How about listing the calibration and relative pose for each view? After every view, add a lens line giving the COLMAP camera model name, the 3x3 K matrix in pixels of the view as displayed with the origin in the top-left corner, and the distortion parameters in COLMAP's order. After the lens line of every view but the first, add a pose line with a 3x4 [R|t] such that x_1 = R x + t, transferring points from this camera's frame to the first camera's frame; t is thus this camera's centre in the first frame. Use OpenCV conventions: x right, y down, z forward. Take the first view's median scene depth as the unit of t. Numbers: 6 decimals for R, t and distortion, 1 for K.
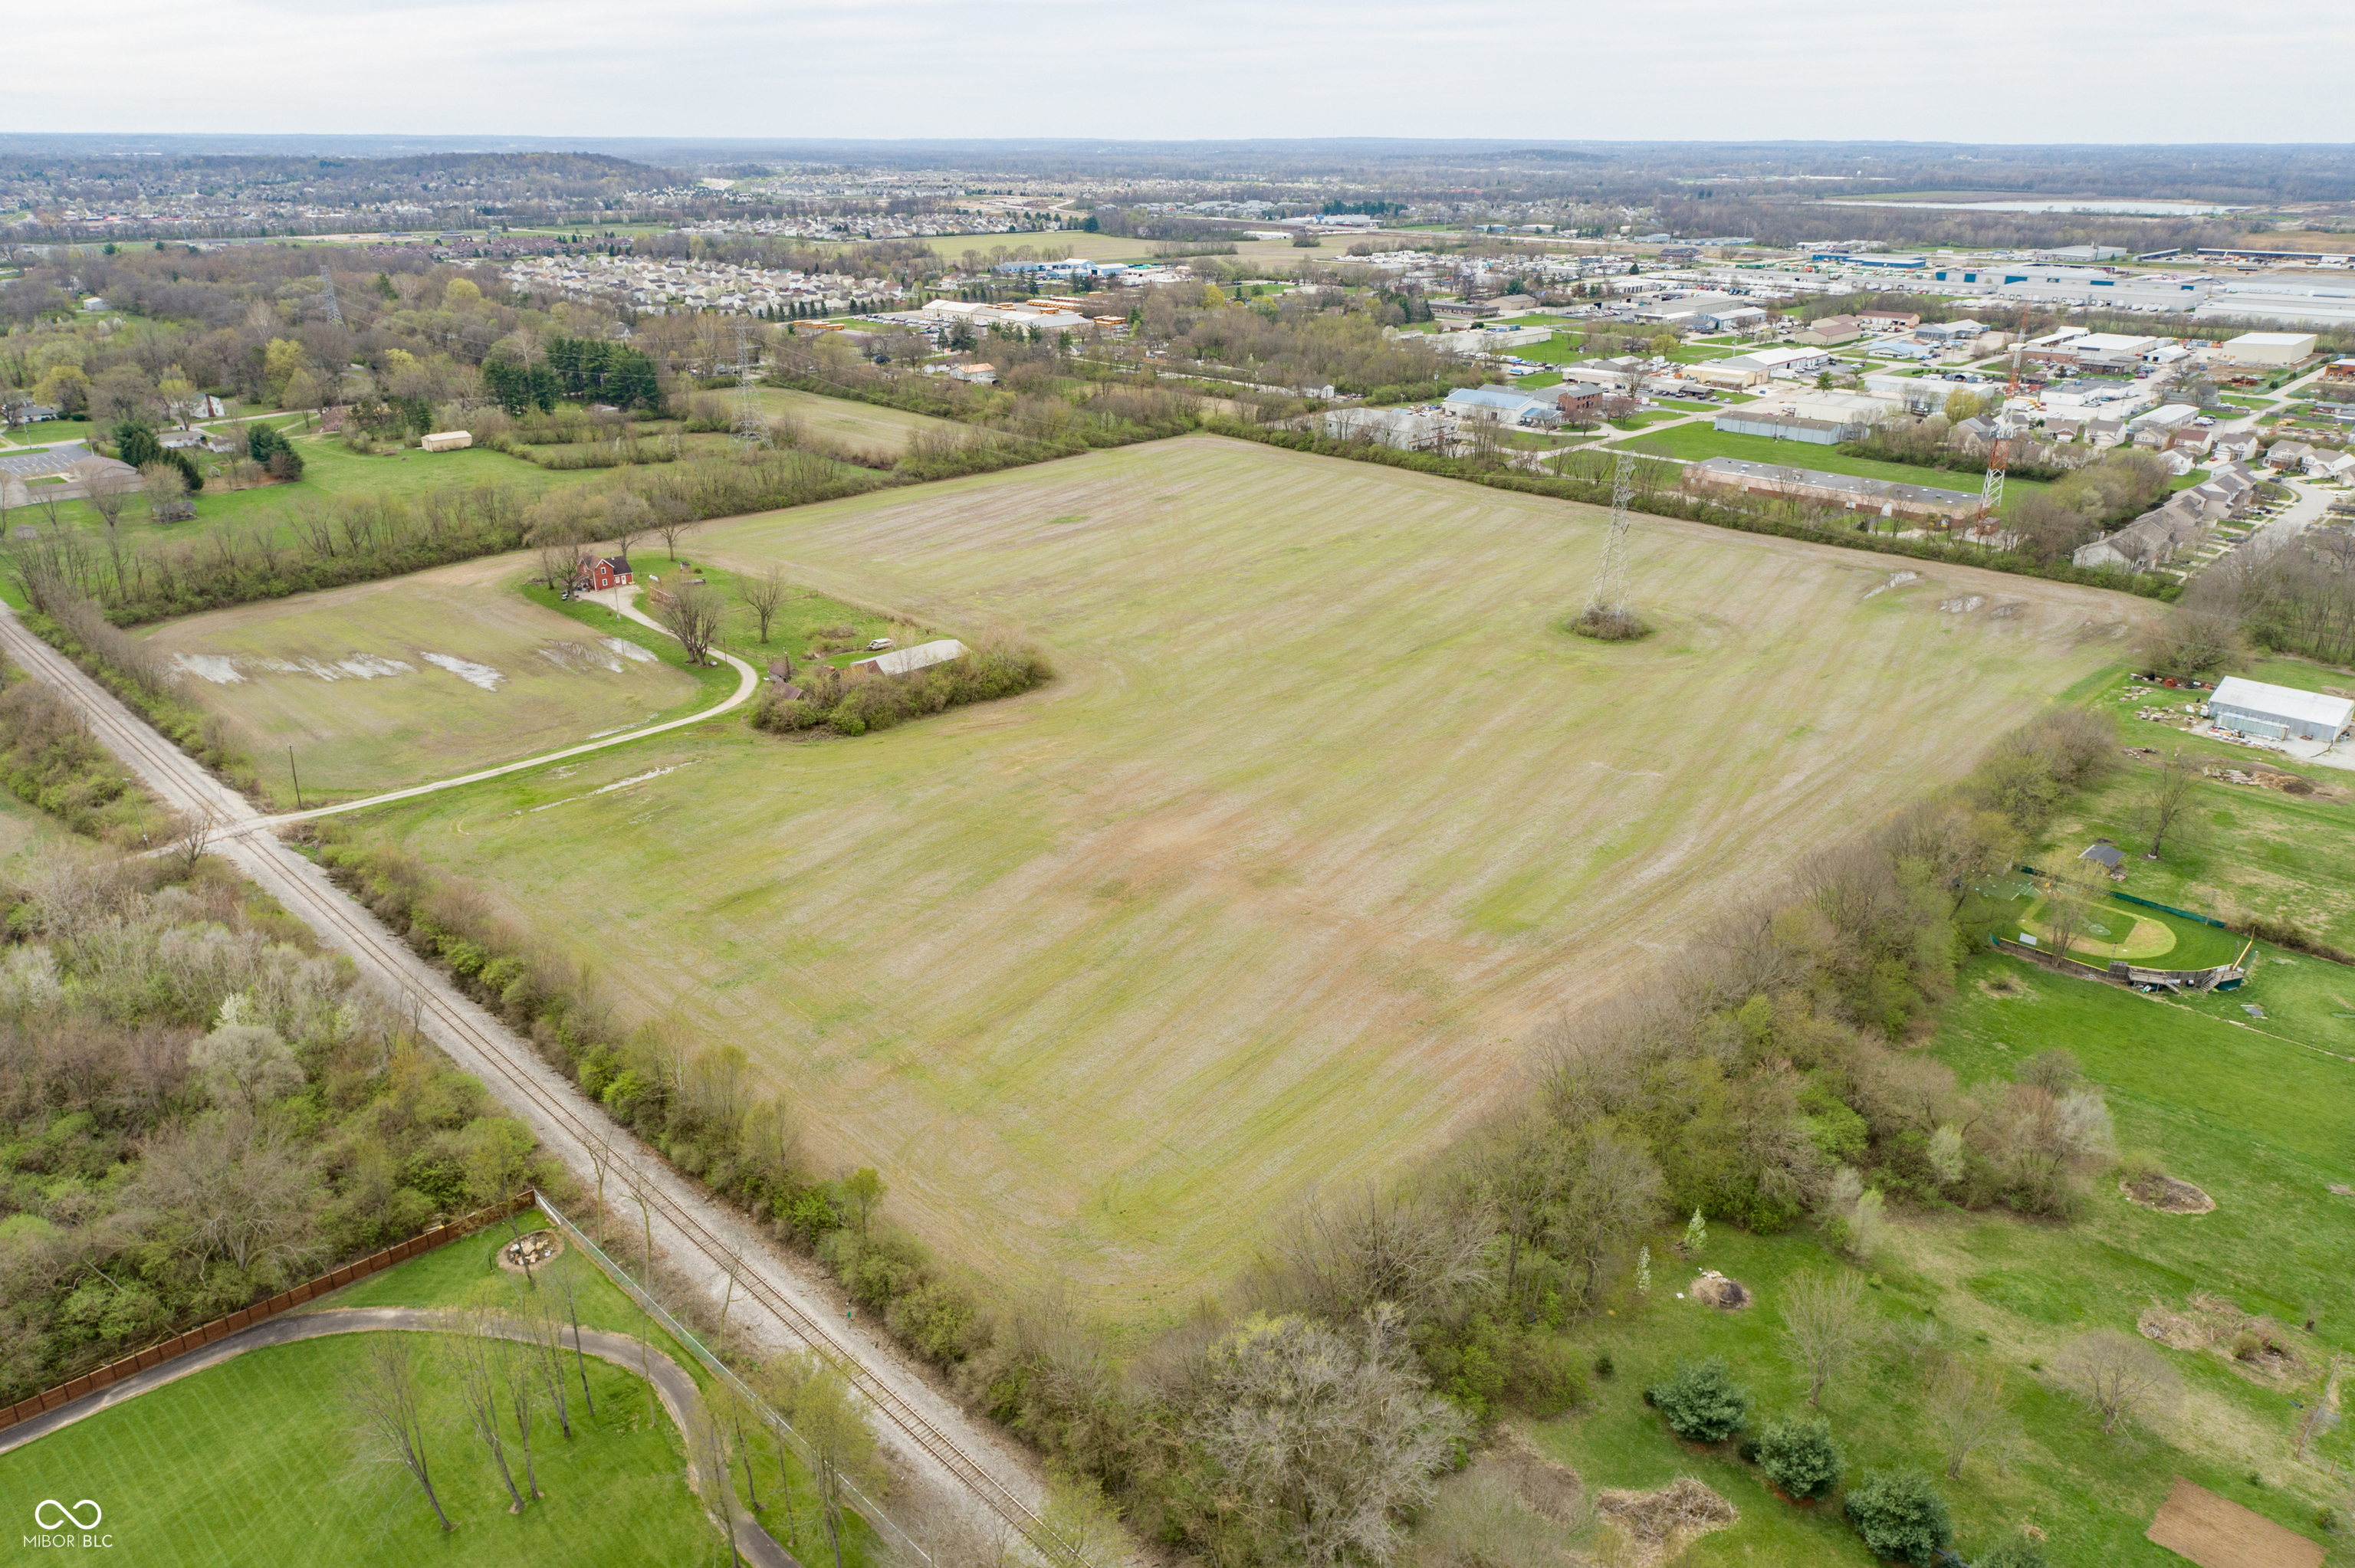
lens RADIAL K [[1580.4, 0, 1174.7], [0, 1580.4, 790.8], [0, 0, 1]] dist [-0.002142, 0.007478]
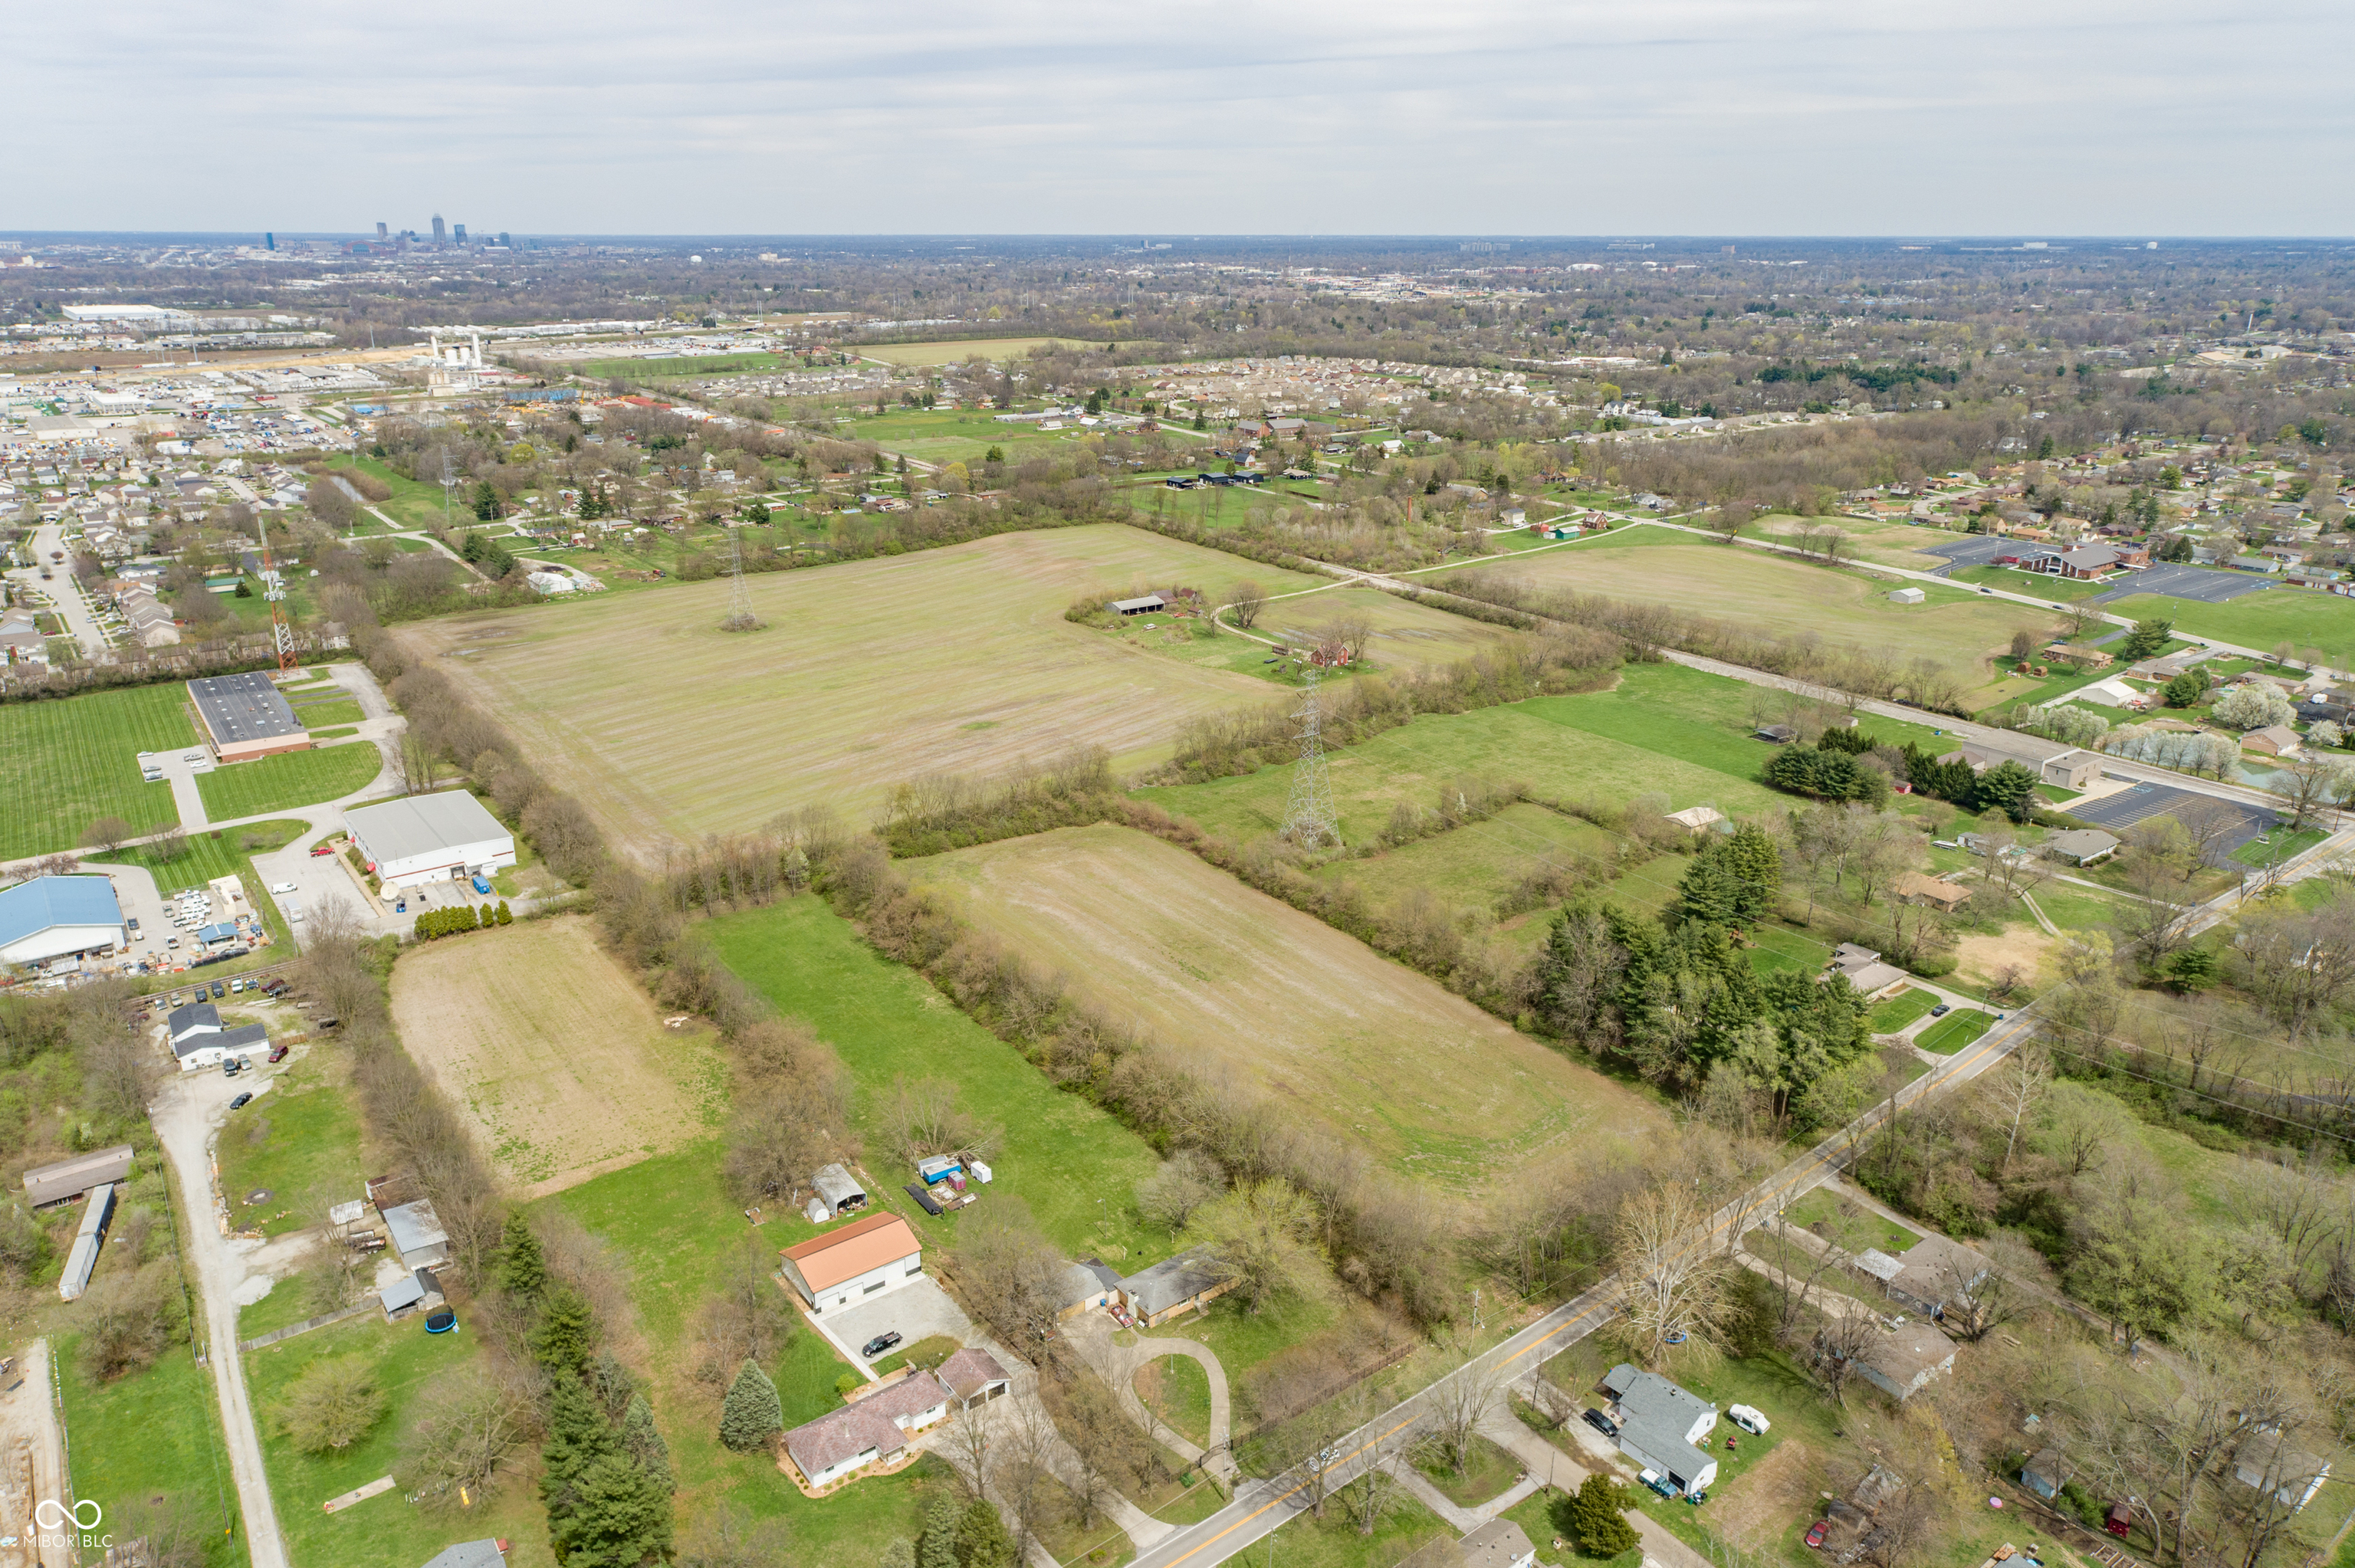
lens RADIAL K [[1594.5, 0, 1175.1], [0, 1594.5, 784.6], [0, 0, 1]] dist [-0.008776, 0.017984]
pose [[-0.986300, -0.061697, 0.152987, -0.599792], [0.056251, 0.746045, 0.663515, -1.395730], [-0.155072, 0.663031, -0.732354, 2.913161]]
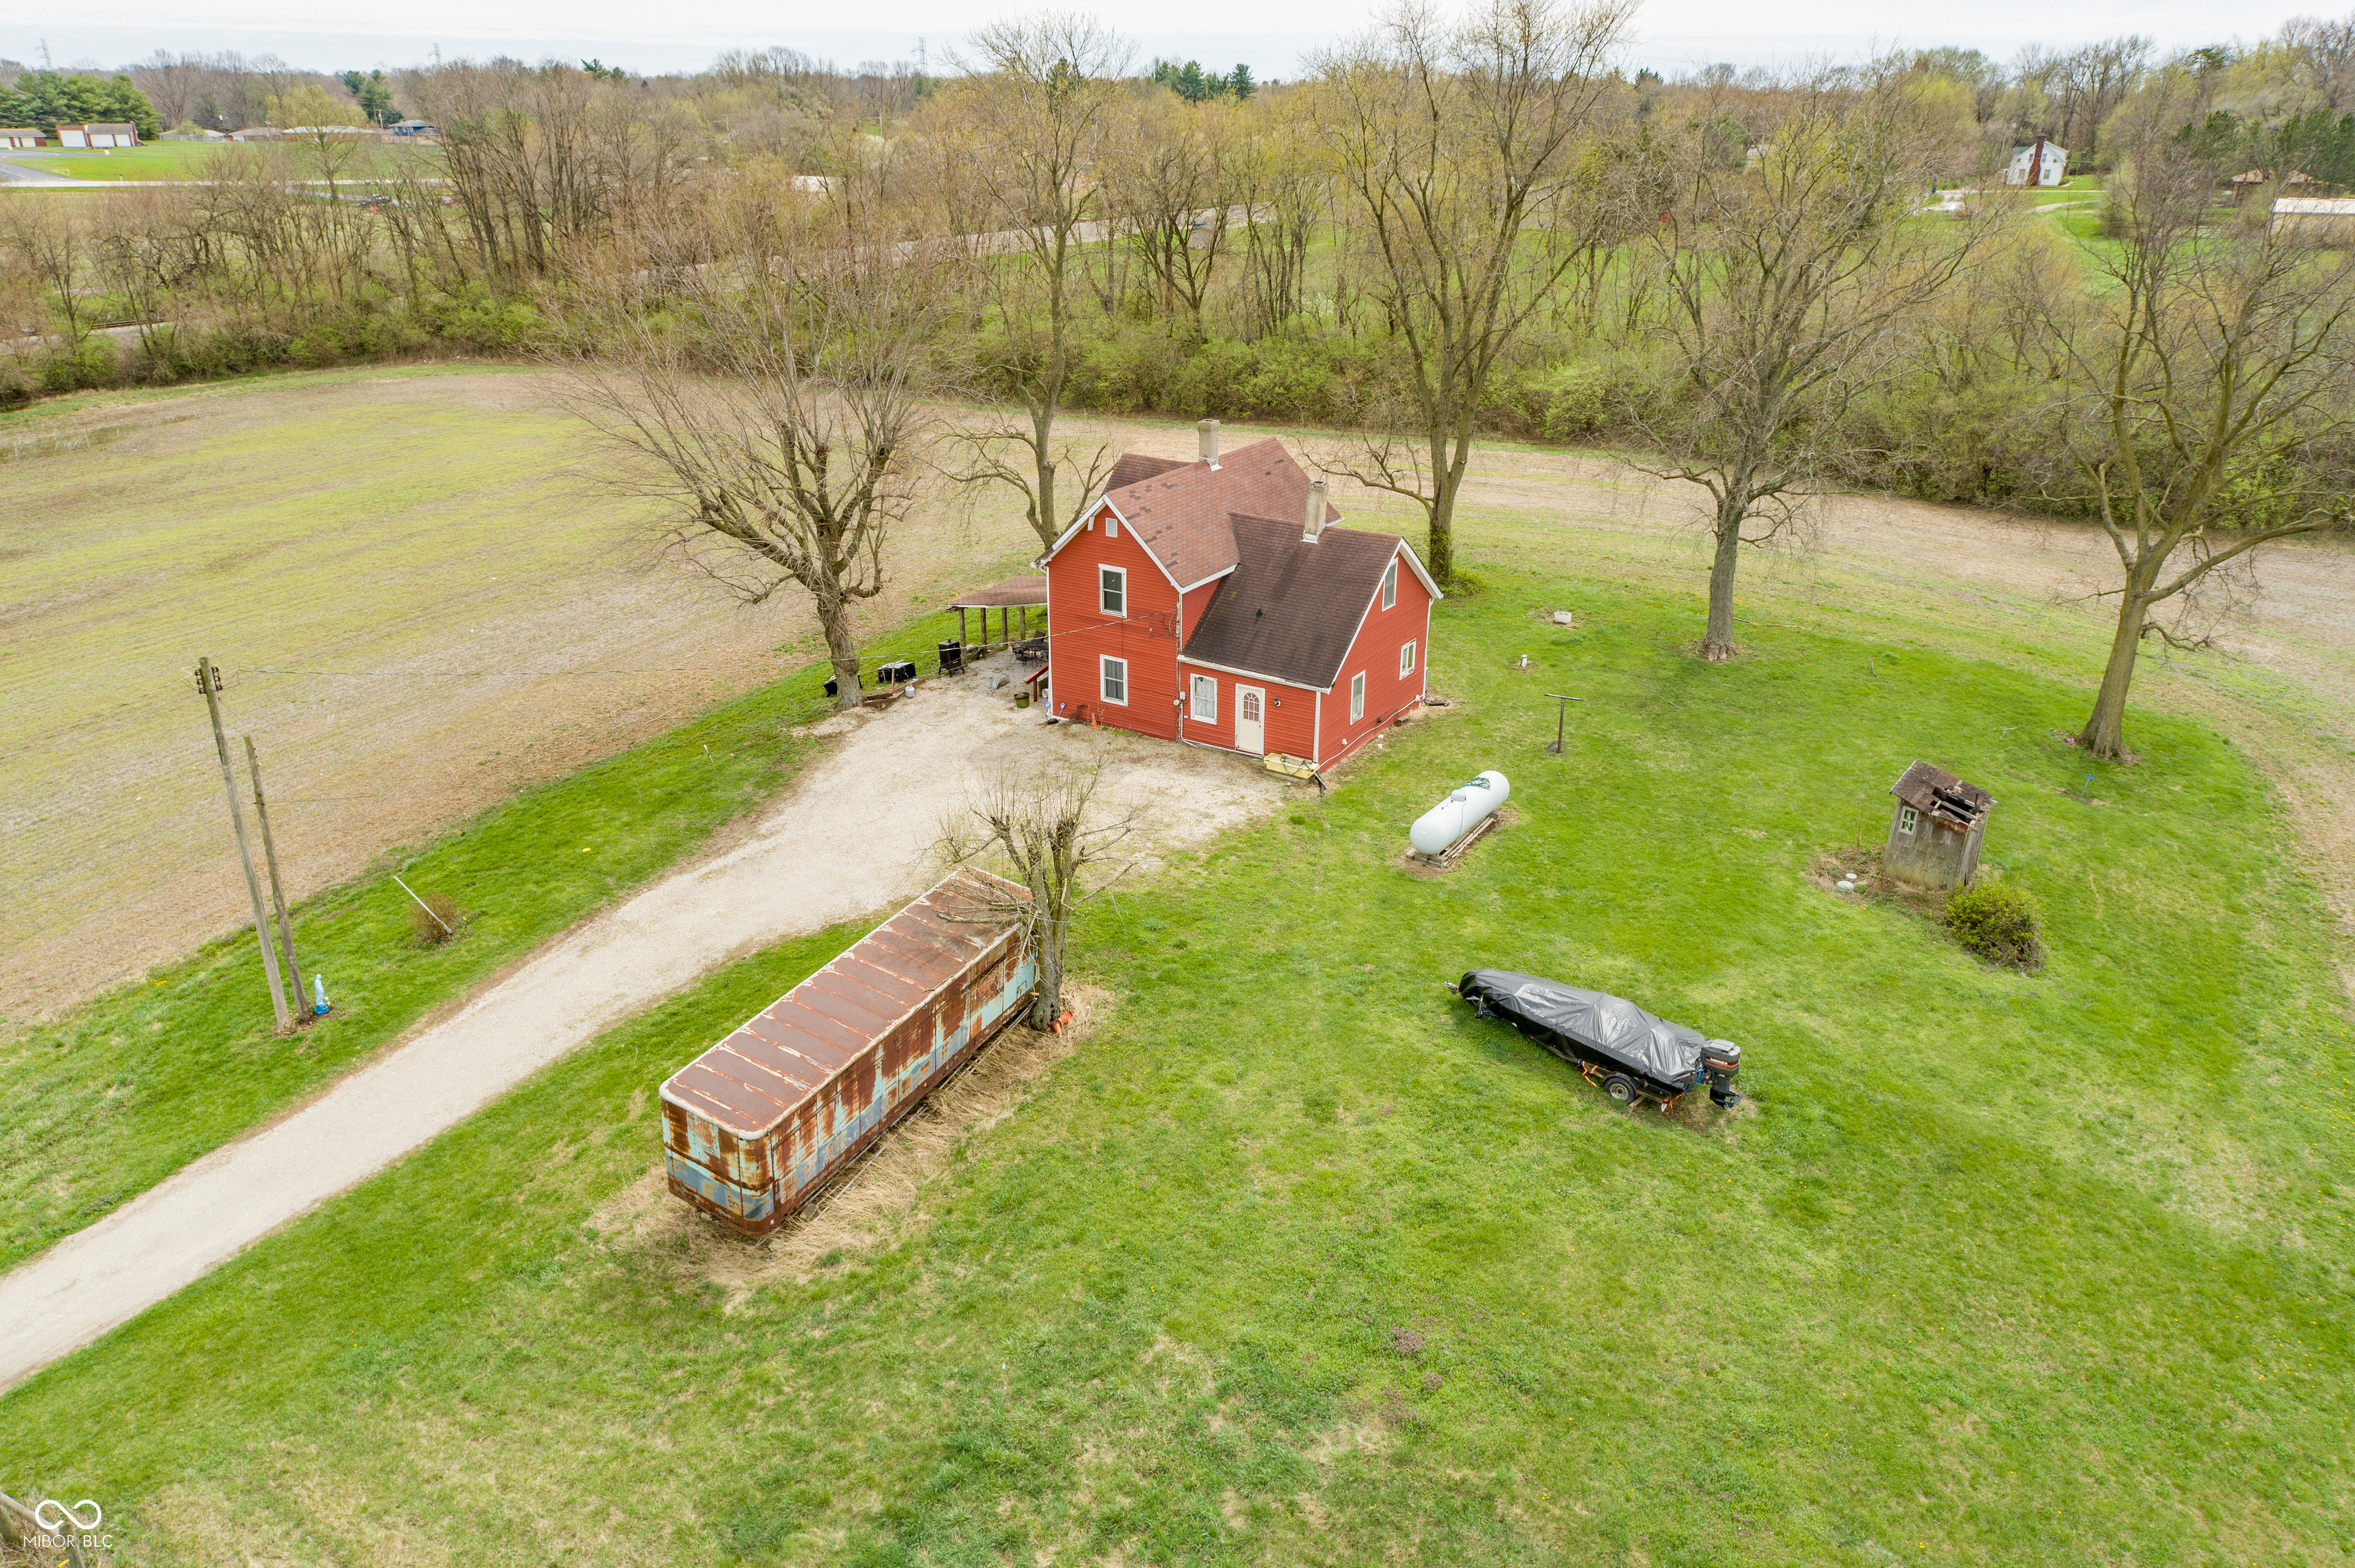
lens RADIAL K [[1594.5, 0, 1175.1], [0, 1594.5, 784.6], [0, 0, 1]] dist [-0.008776, 0.017984]
pose [[0.250606, 0.378338, -0.891099, -0.314429], [-0.372743, 0.887217, 0.271862, -0.209697], [0.893454, 0.264020, 0.363364, 1.248596]]
